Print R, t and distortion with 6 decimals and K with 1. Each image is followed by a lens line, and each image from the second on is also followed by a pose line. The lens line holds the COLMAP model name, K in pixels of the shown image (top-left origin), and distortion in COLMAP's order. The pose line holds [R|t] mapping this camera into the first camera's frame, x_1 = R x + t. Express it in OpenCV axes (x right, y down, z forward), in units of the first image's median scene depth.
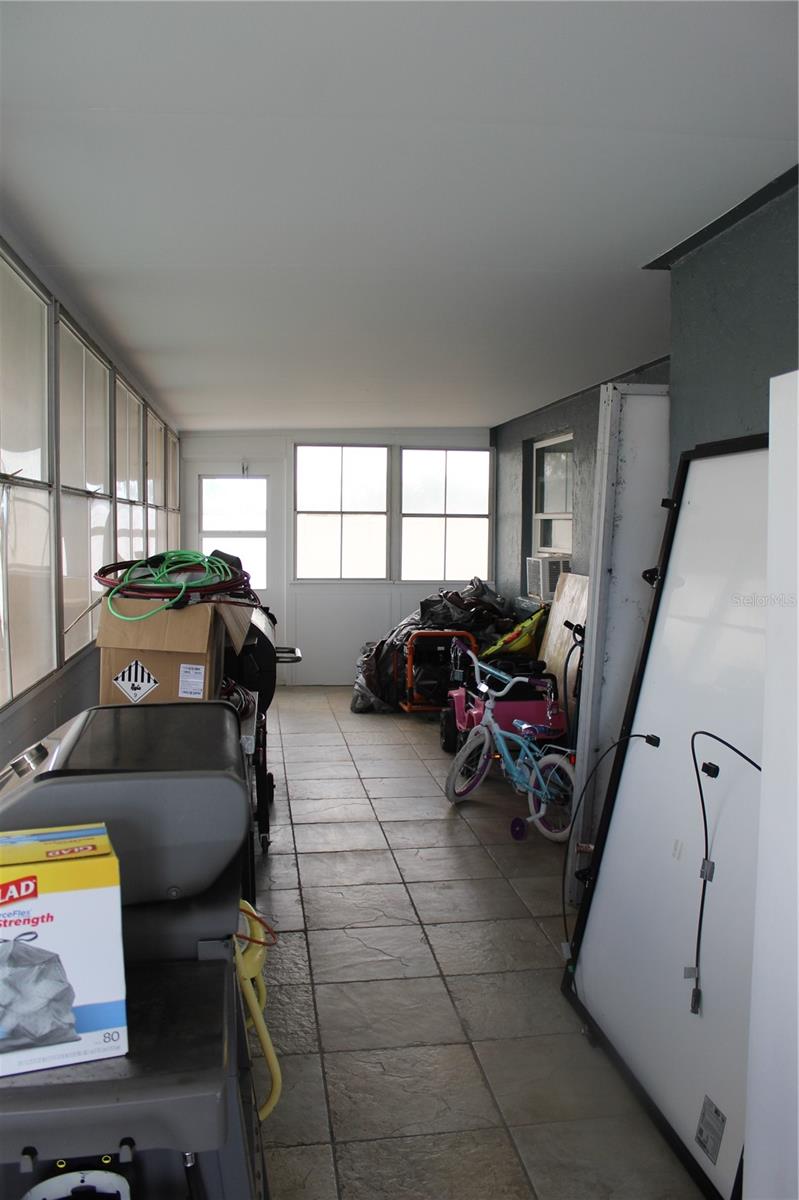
lens RADIAL K [[1002.2, 0, 401.1], [0, 1002.2, 613.6], [0, 0, 1]] dist [-0.161430, 0.148101]
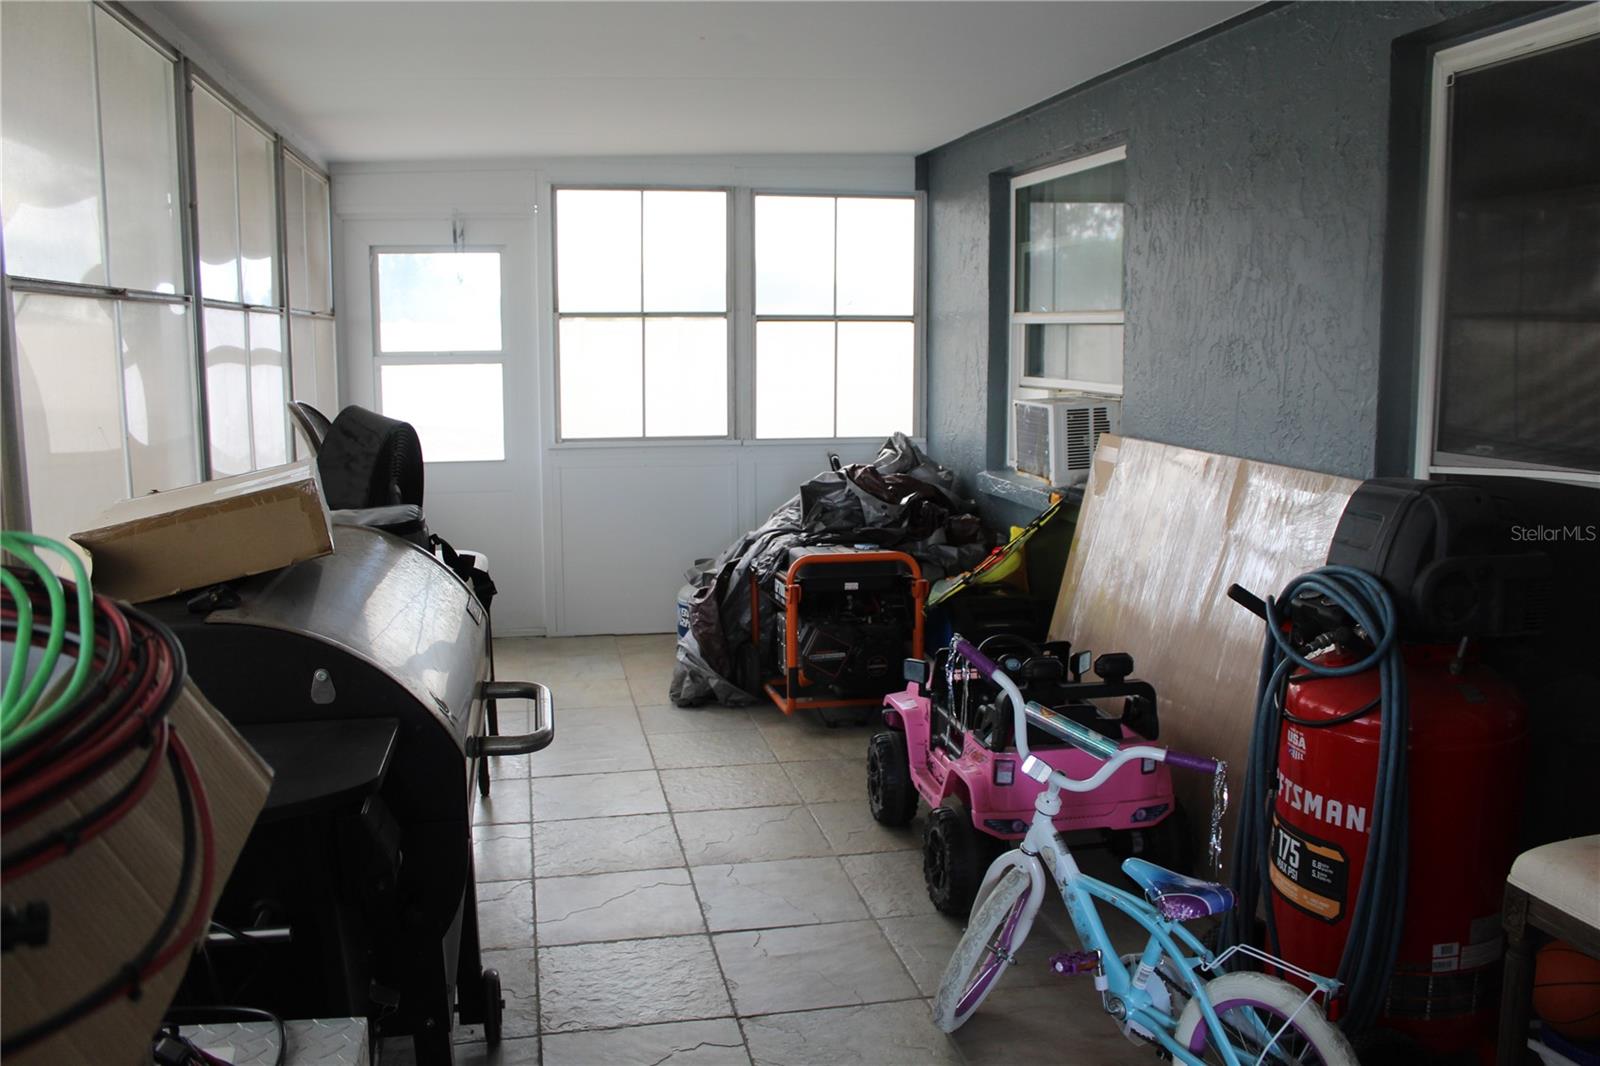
lens RADIAL K [[1336.2, 0, 818.4], [0, 1336.2, 530.6], [0, 0, 1]] dist [-0.161430, 0.148101]
pose [[0.997064, -0.019045, 0.074162, -0.023797], [0.014561, 0.998059, 0.060543, -0.031096], [-0.075171, -0.059285, 0.995407, 0.319405]]
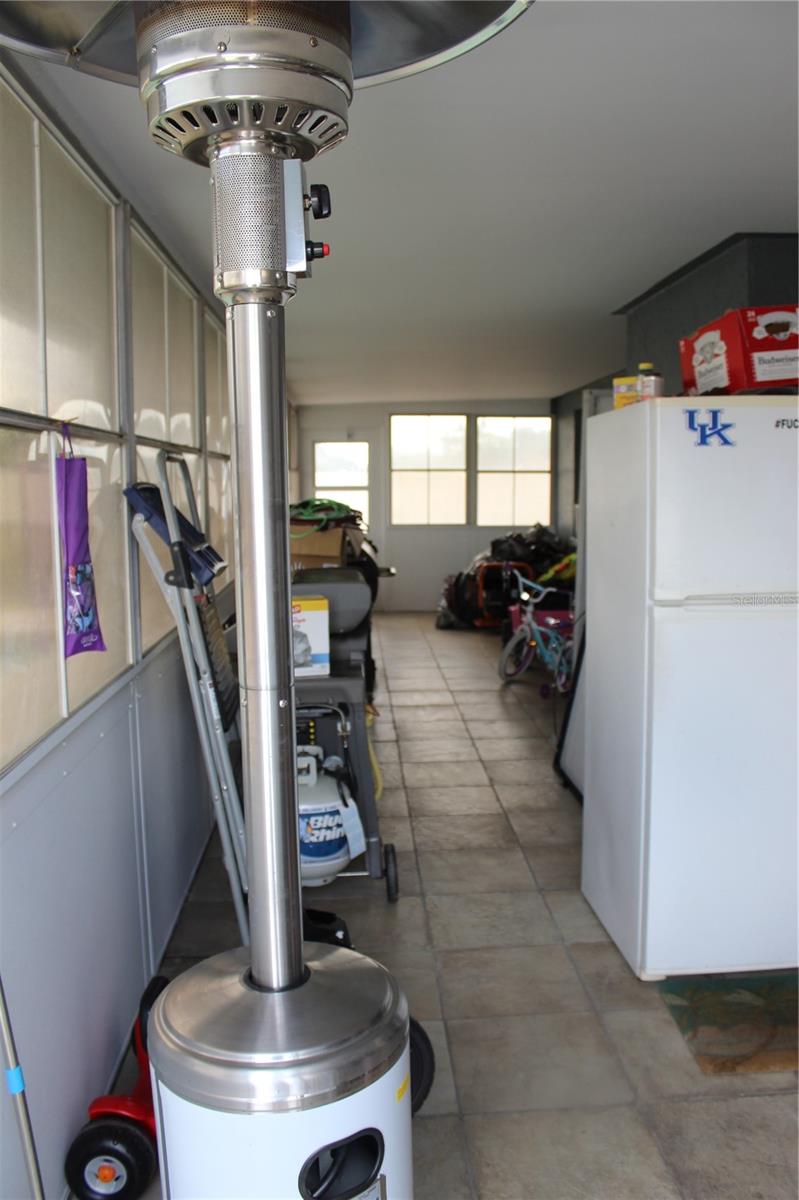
lens RADIAL K [[995.5, 0, 399.5], [0, 995.5, 600.0], [0, 0, 1]] dist [-0.160718, 0.142043]
pose [[0.995230, -0.000038, -0.097555, 0.027002], [0.003213, 0.999470, 0.032391, 0.021280], [0.097503, -0.032550, 0.994703, -0.250322]]
